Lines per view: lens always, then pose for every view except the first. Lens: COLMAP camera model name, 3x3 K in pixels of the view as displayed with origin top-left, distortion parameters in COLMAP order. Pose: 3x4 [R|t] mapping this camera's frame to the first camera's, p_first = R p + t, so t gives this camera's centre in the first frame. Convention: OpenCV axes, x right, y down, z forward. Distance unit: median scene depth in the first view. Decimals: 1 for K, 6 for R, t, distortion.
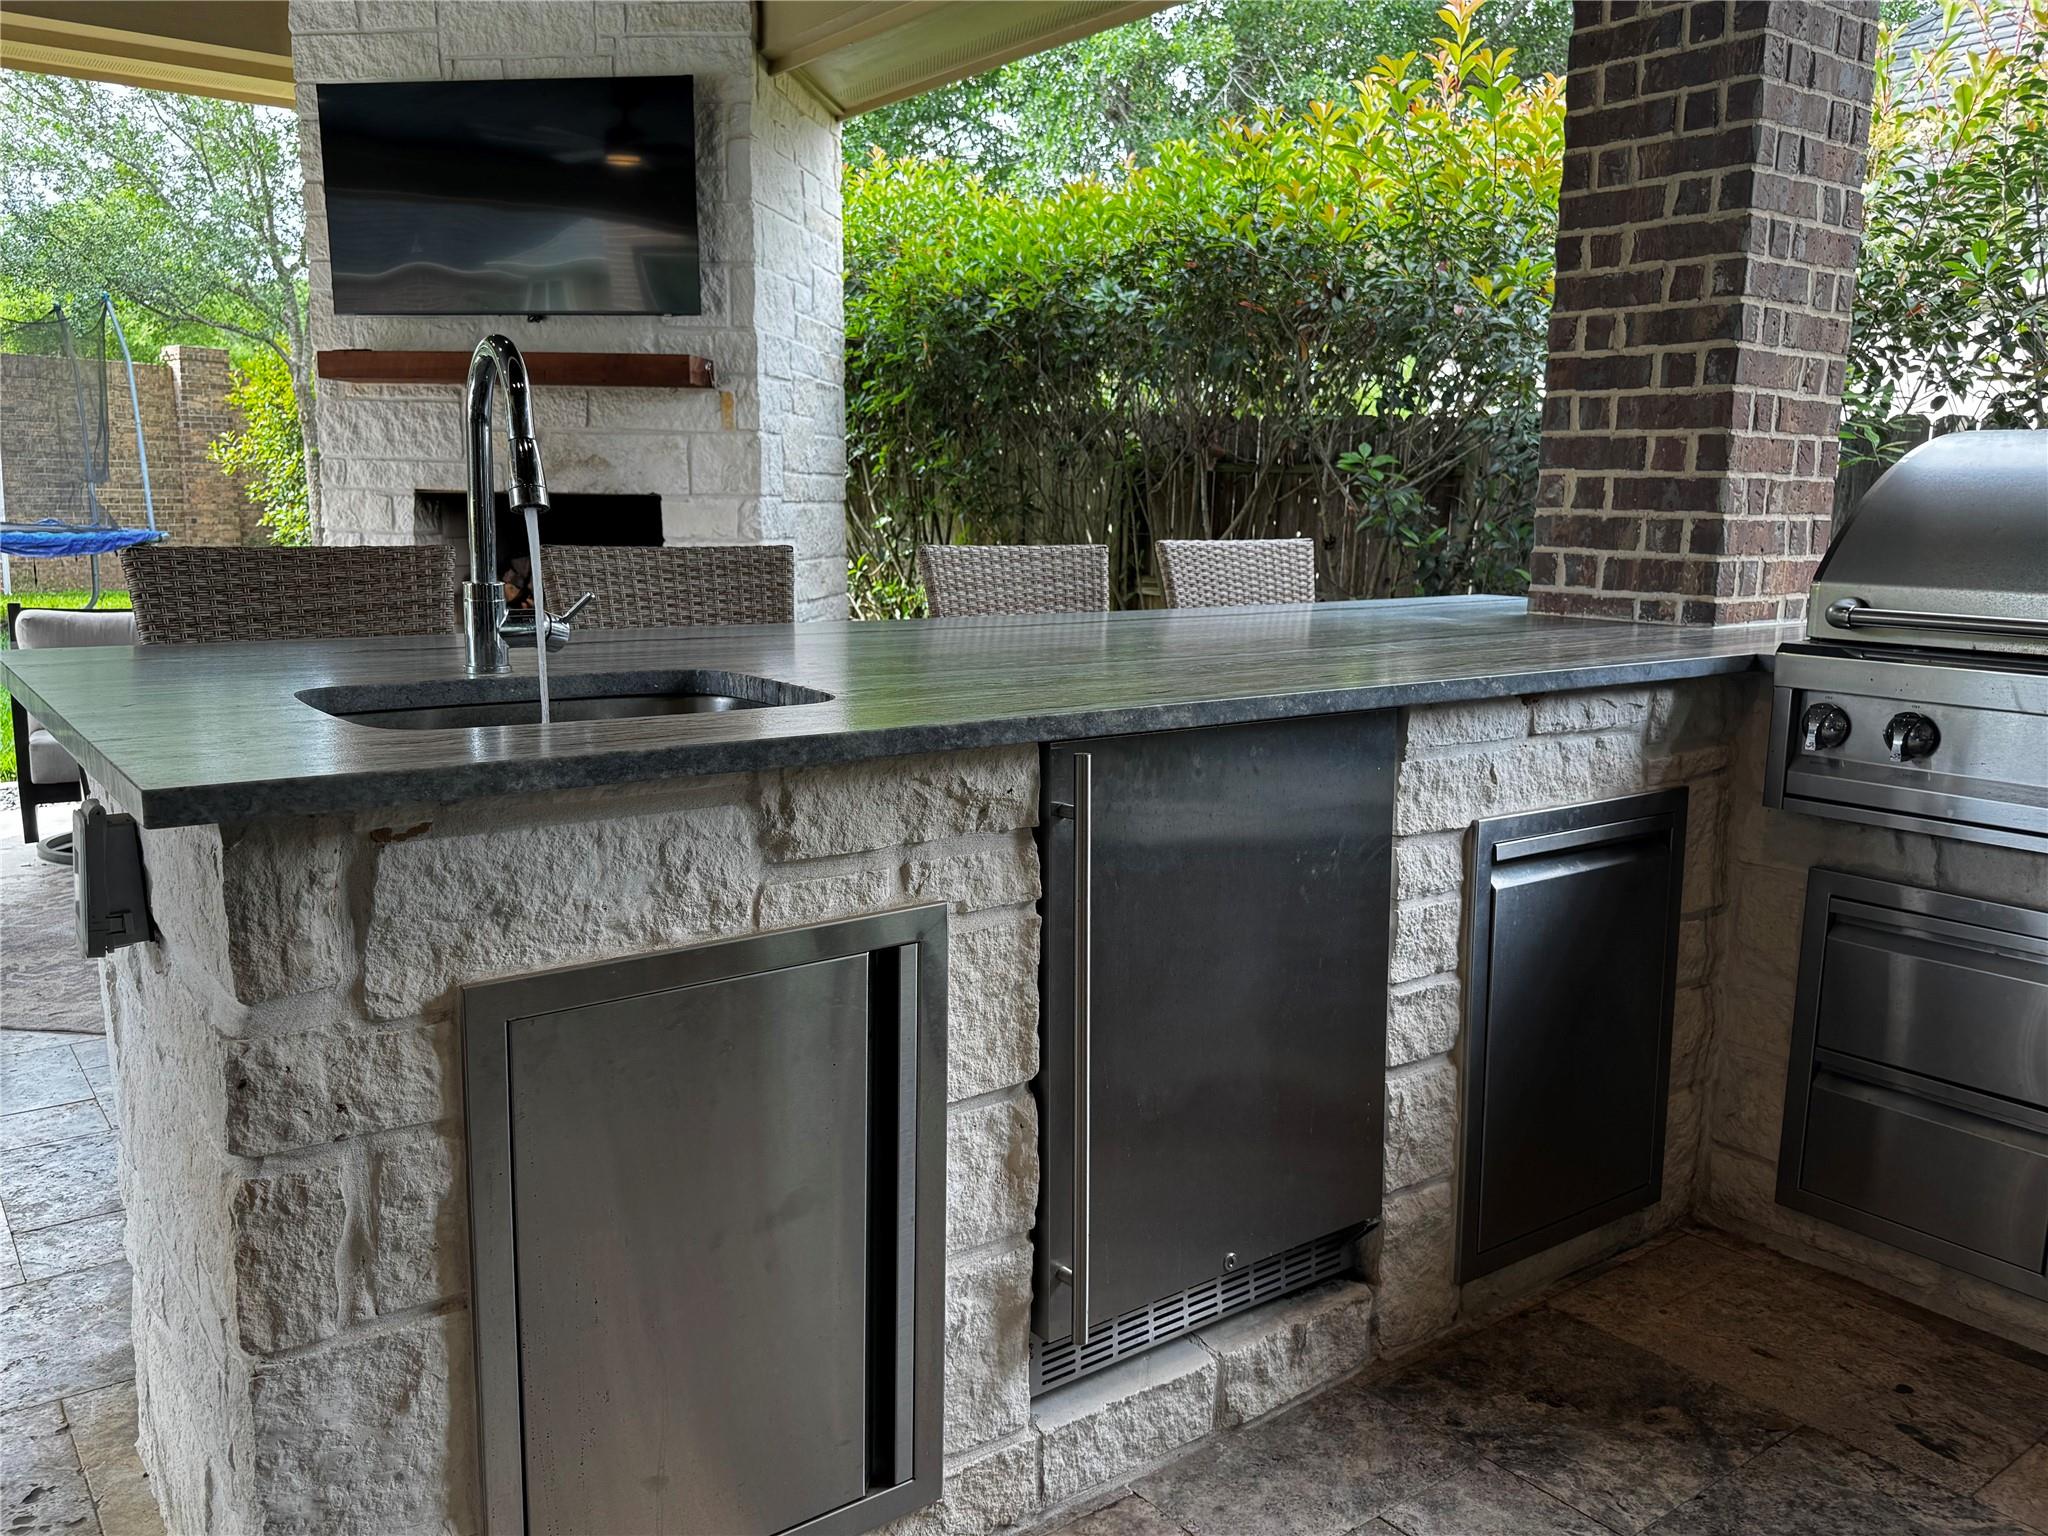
lens RADIAL K [[1609.0, 0, 1027.0], [0, 1609.0, 767.3], [0, 0, 1]] dist [0.009607, 0.004143]
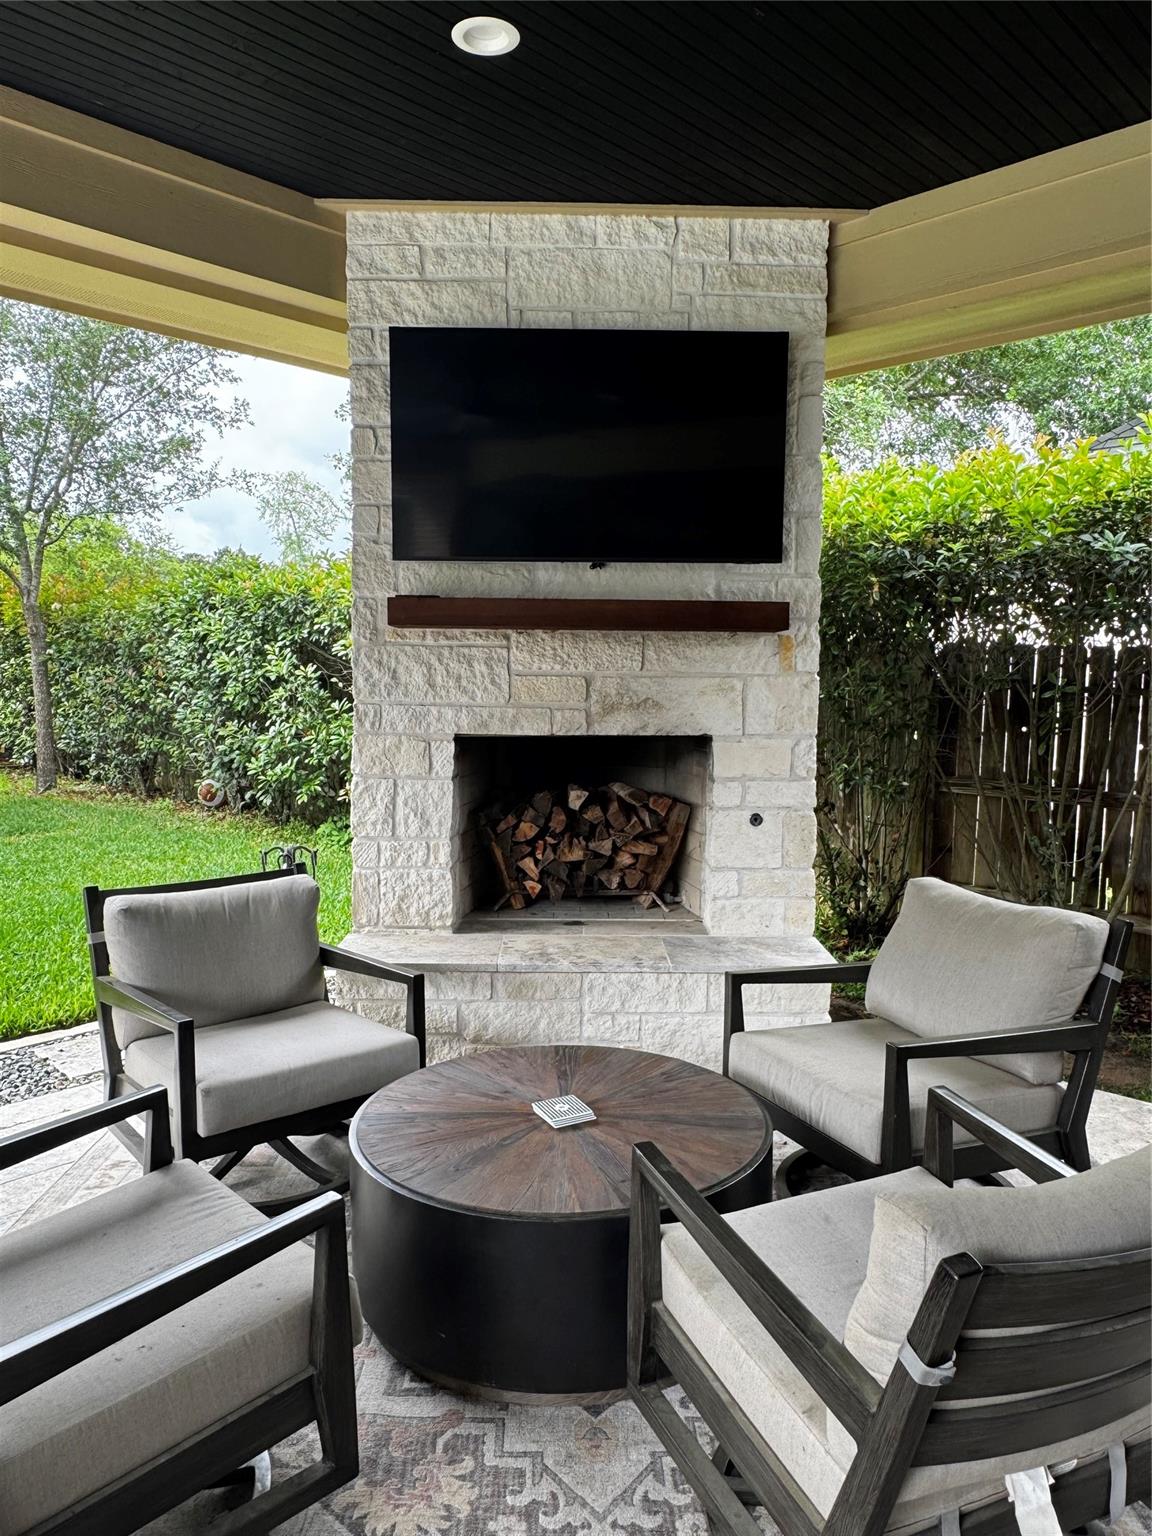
lens RADIAL K [[1081.1, 0, 573.5], [0, 1081.1, 769.9], [0, 0, 1]] dist [-0.004578, -0.001522]
pose [[0.983334, -0.027994, 0.179641, -0.440213], [0.040067, 0.997149, -0.063935, -0.108620], [-0.177339, 0.070068, 0.981652, 0.351212]]
